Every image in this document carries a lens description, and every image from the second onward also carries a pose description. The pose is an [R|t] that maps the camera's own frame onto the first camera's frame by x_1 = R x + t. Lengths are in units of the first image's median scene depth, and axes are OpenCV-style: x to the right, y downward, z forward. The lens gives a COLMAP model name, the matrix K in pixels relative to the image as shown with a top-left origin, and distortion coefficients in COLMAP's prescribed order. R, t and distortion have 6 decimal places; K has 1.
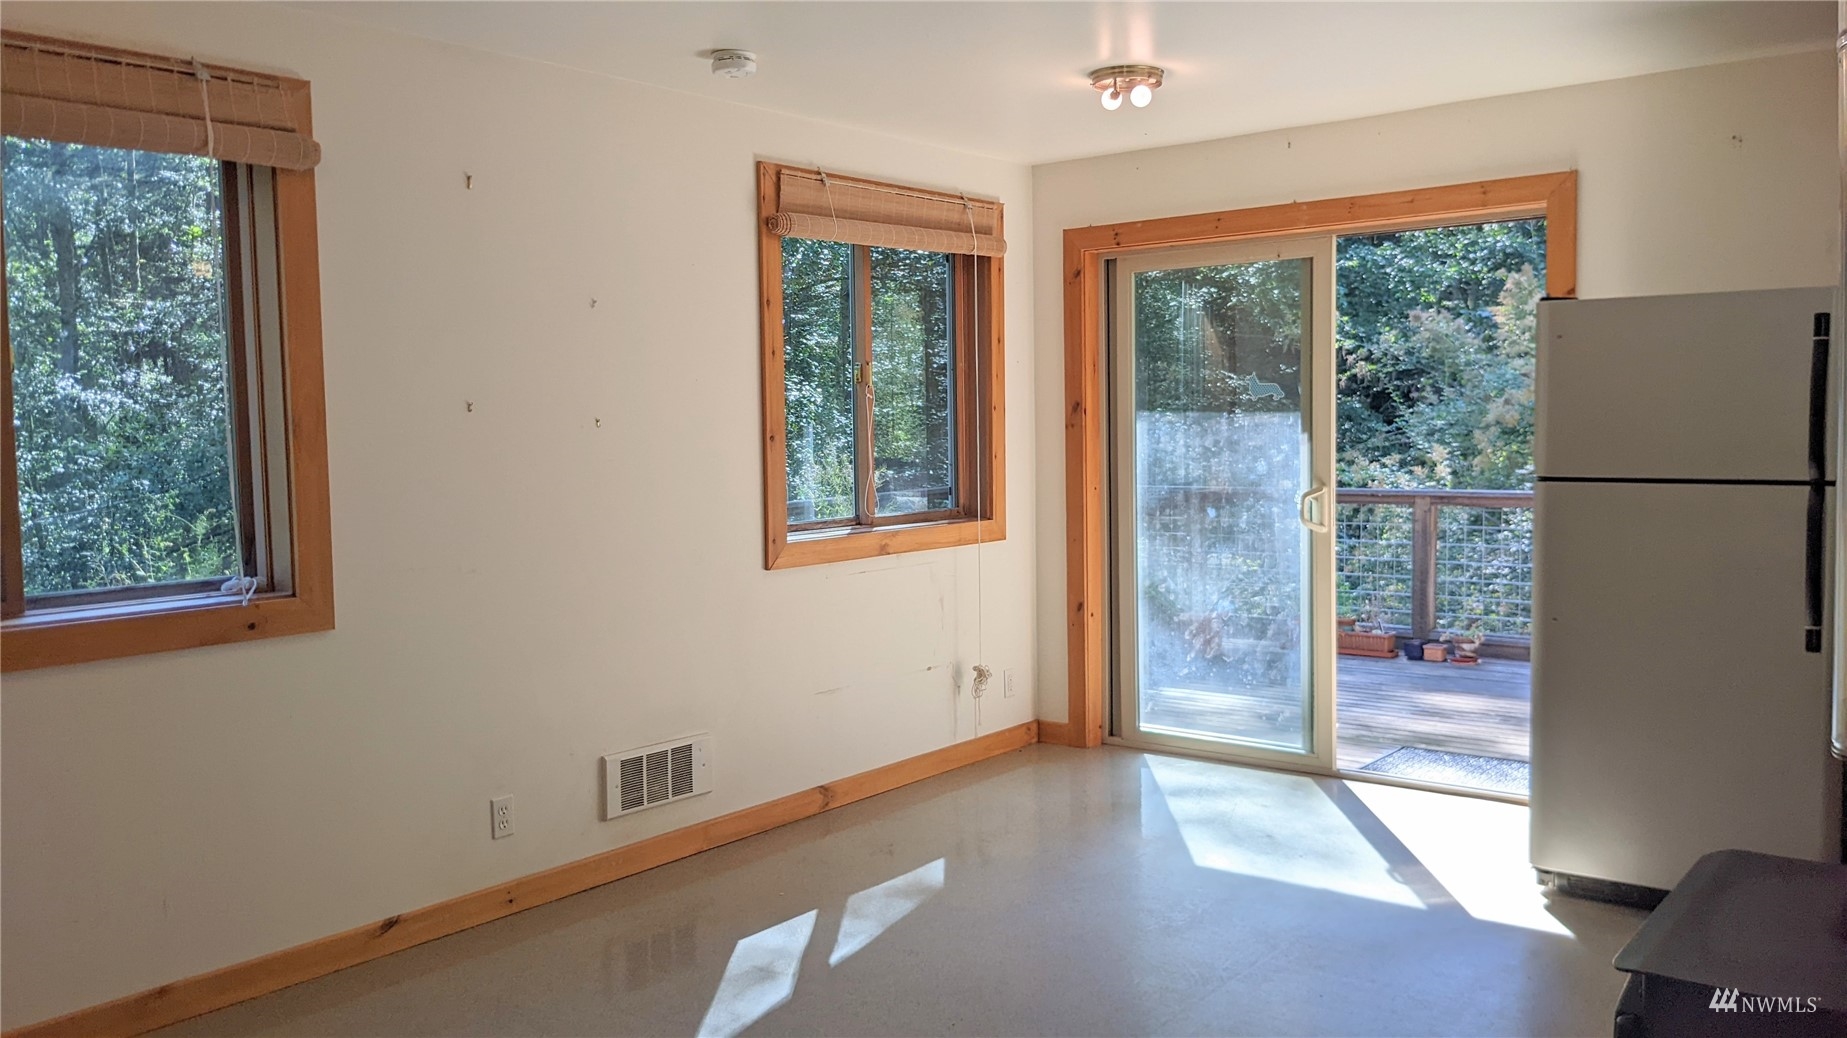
lens RADIAL K [[1505.6, 0, 950.5], [0, 1505.6, 514.6], [0, 0, 1]] dist [0.001409, 0.004640]
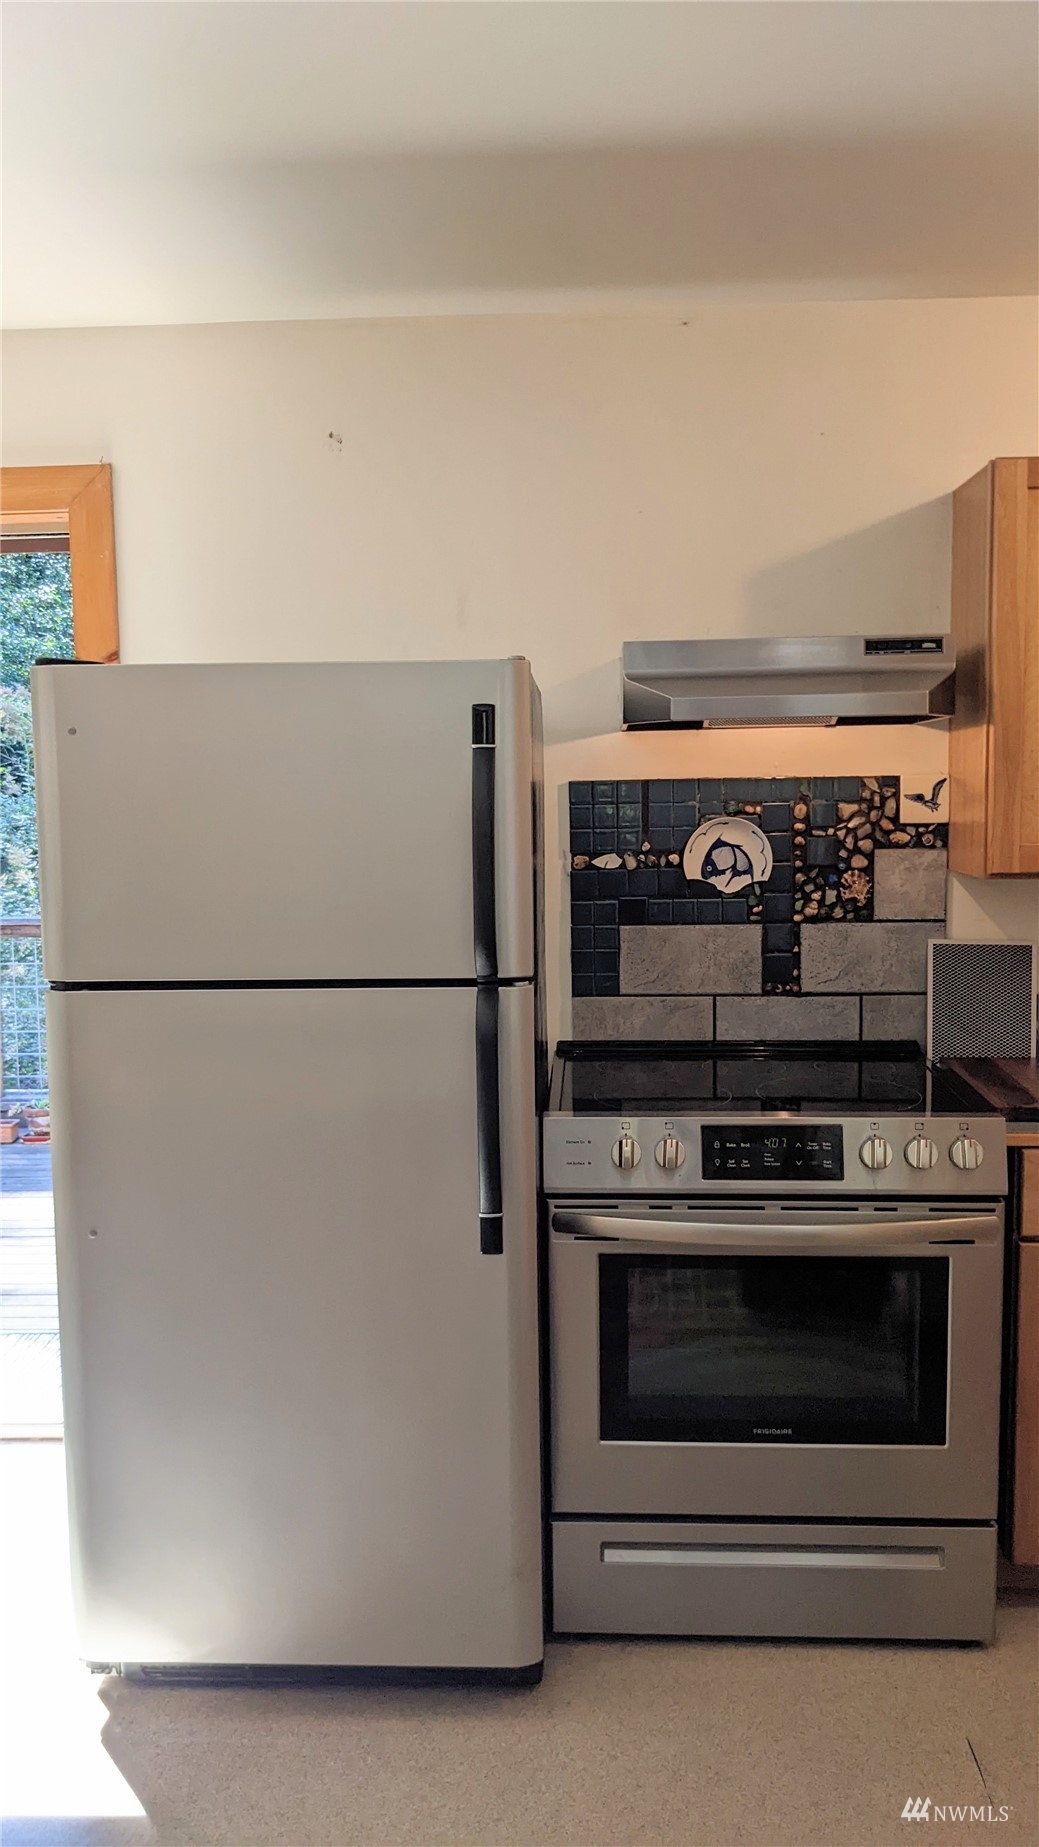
lens RADIAL K [[1456.8, 0, 519.5], [0, 1456.8, 923.5], [0, 0, 1]] dist [0.086651, -0.131412]
pose [[0.818424, -0.055720, 0.571906, 0.215589], [0.041886, 0.998425, 0.037334, -0.058087], [-0.573086, -0.006600, 0.819469, 0.441282]]
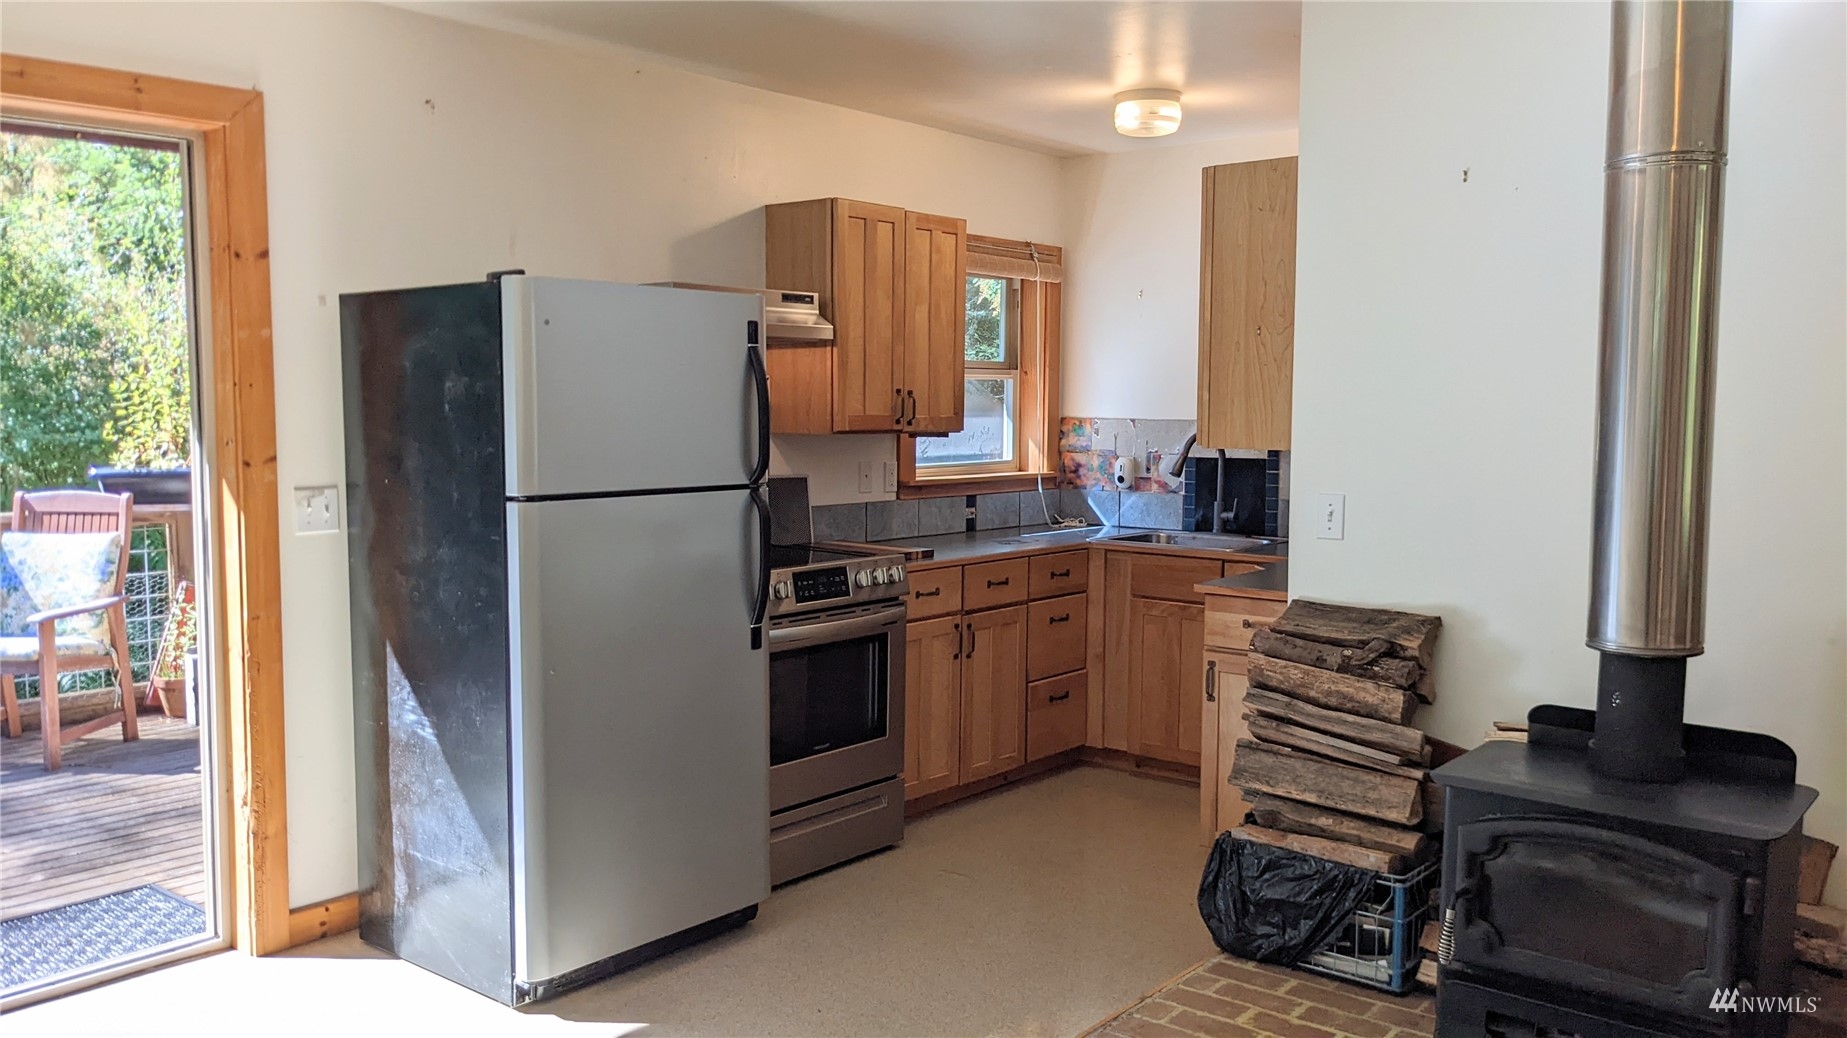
lens RADIAL K [[1456.8, 0, 950.2], [0, 1456.8, 522.5], [0, 0, 1]] dist [0.086651, -0.131412]
pose [[0.015528, -0.069218, 0.997481, -0.368717], [0.066634, 0.995455, 0.068040, -0.047844], [-0.997657, 0.065410, 0.020070, 0.738988]]
